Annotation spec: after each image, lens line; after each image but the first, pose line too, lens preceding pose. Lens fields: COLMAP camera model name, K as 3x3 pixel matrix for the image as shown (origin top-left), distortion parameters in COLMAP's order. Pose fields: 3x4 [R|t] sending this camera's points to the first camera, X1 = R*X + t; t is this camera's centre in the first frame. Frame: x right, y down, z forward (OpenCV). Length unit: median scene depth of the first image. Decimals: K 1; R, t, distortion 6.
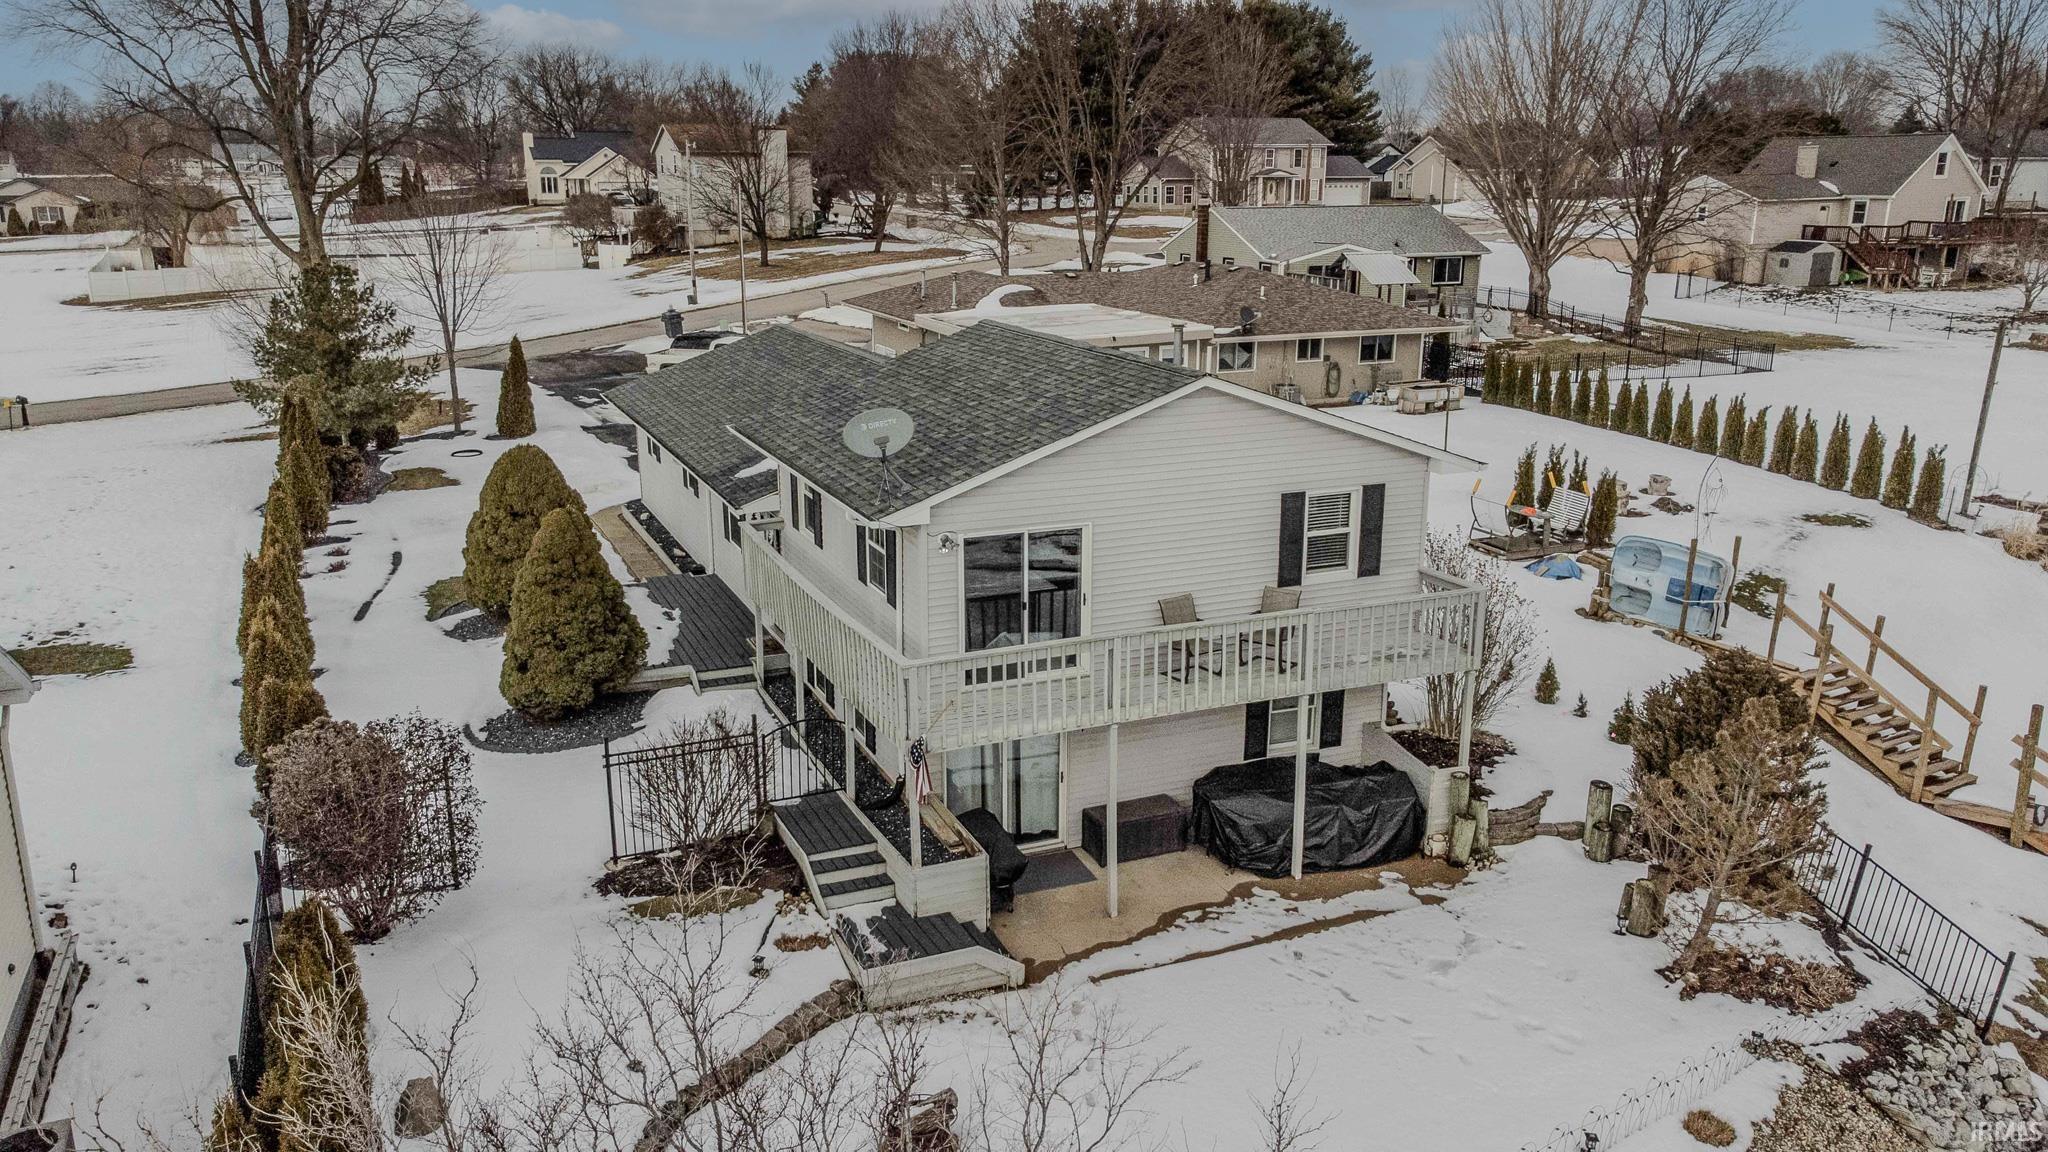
lens RADIAL K [[1497.2, 0, 1024.0], [0, 1497.2, 576.0], [0, 0, 1]] dist [0.011605, 0.025790]
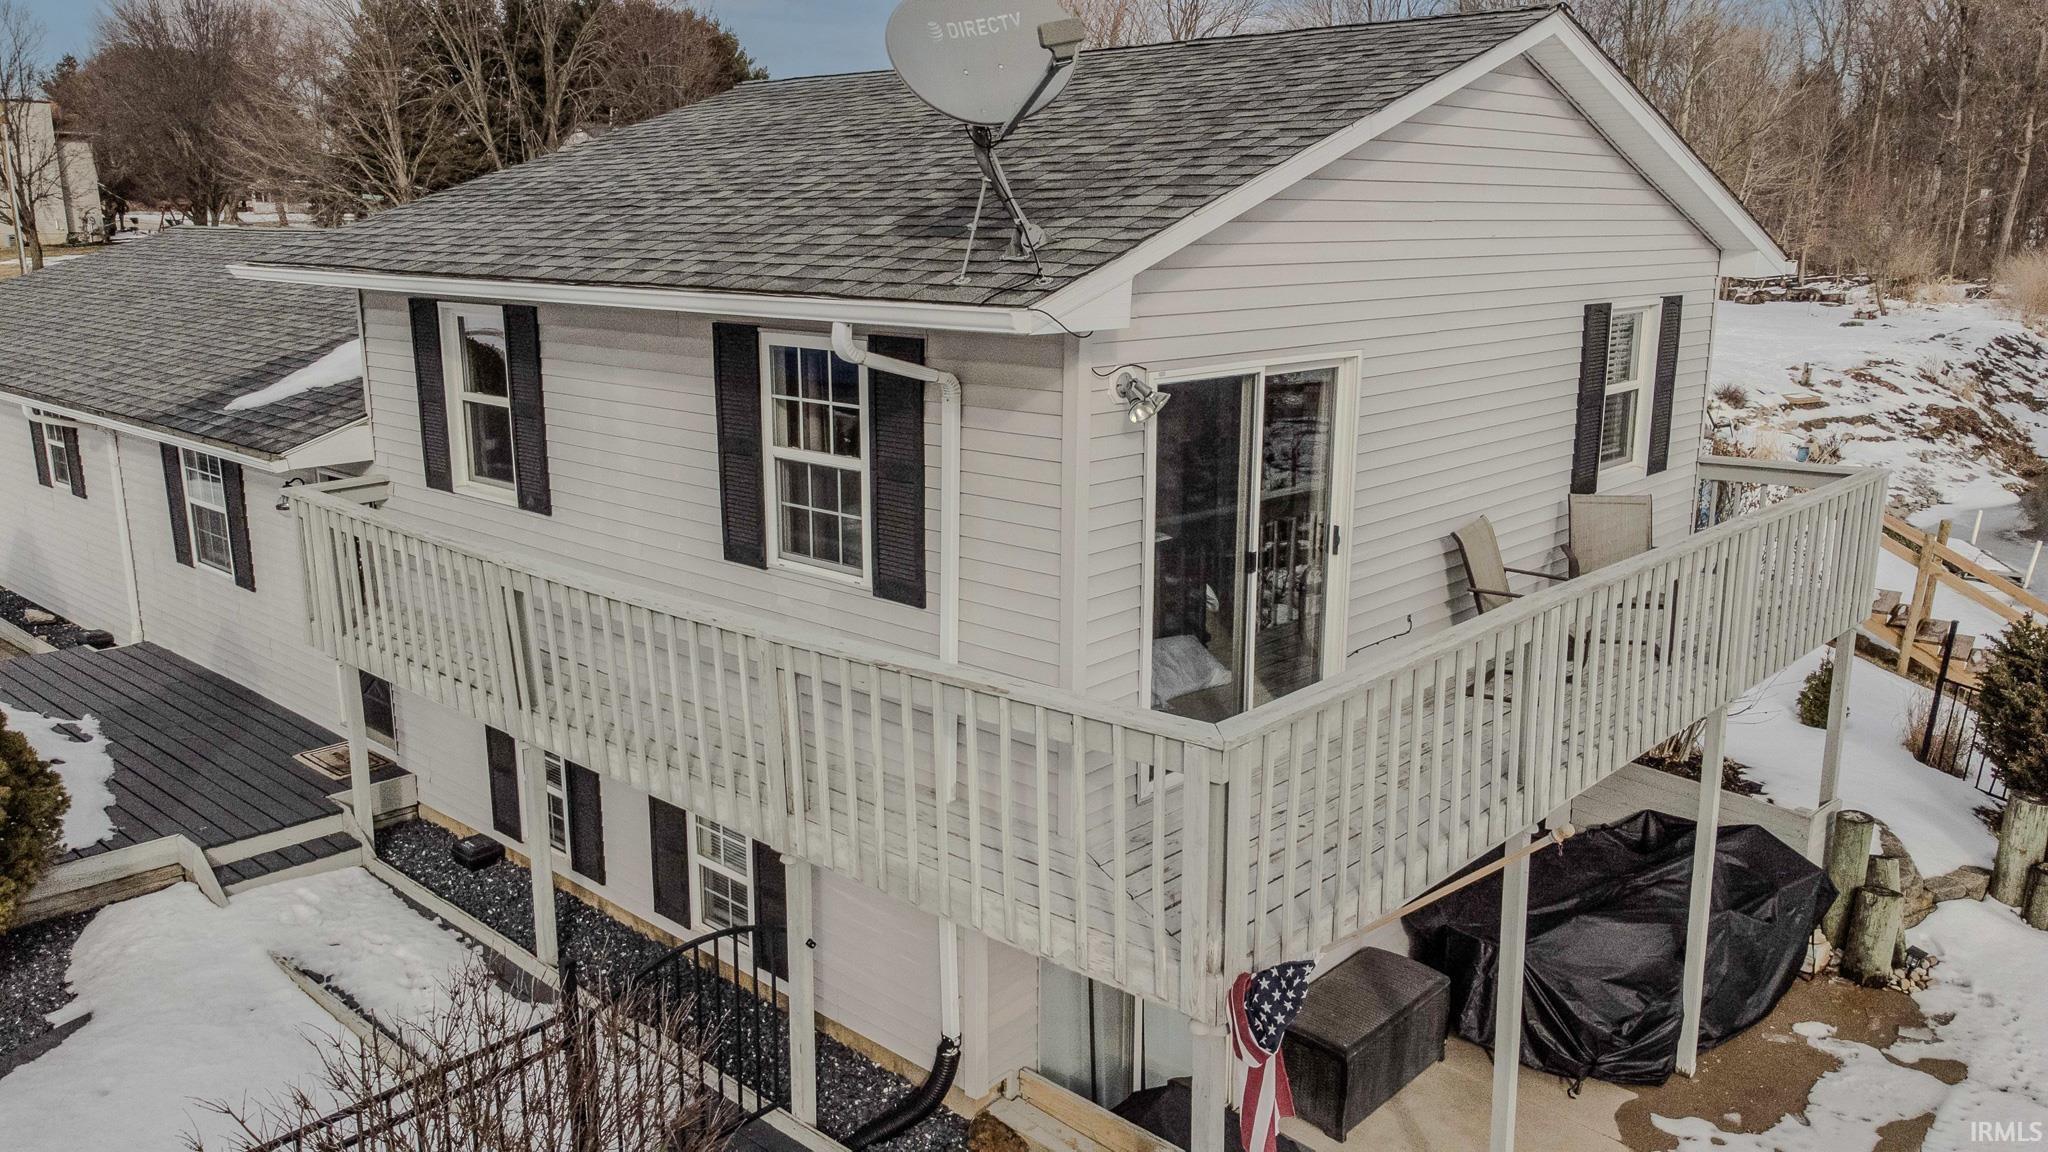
lens RADIAL K [[1497.2, 0, 1024.0], [0, 1497.2, 576.0], [0, 0, 1]] dist [0.011605, 0.025790]
pose [[0.911592, -0.088018, 0.401564, -0.170653], [0.103319, 0.994510, -0.016561, 0.018746], [-0.397902, 0.056586, 0.915681, 0.514921]]
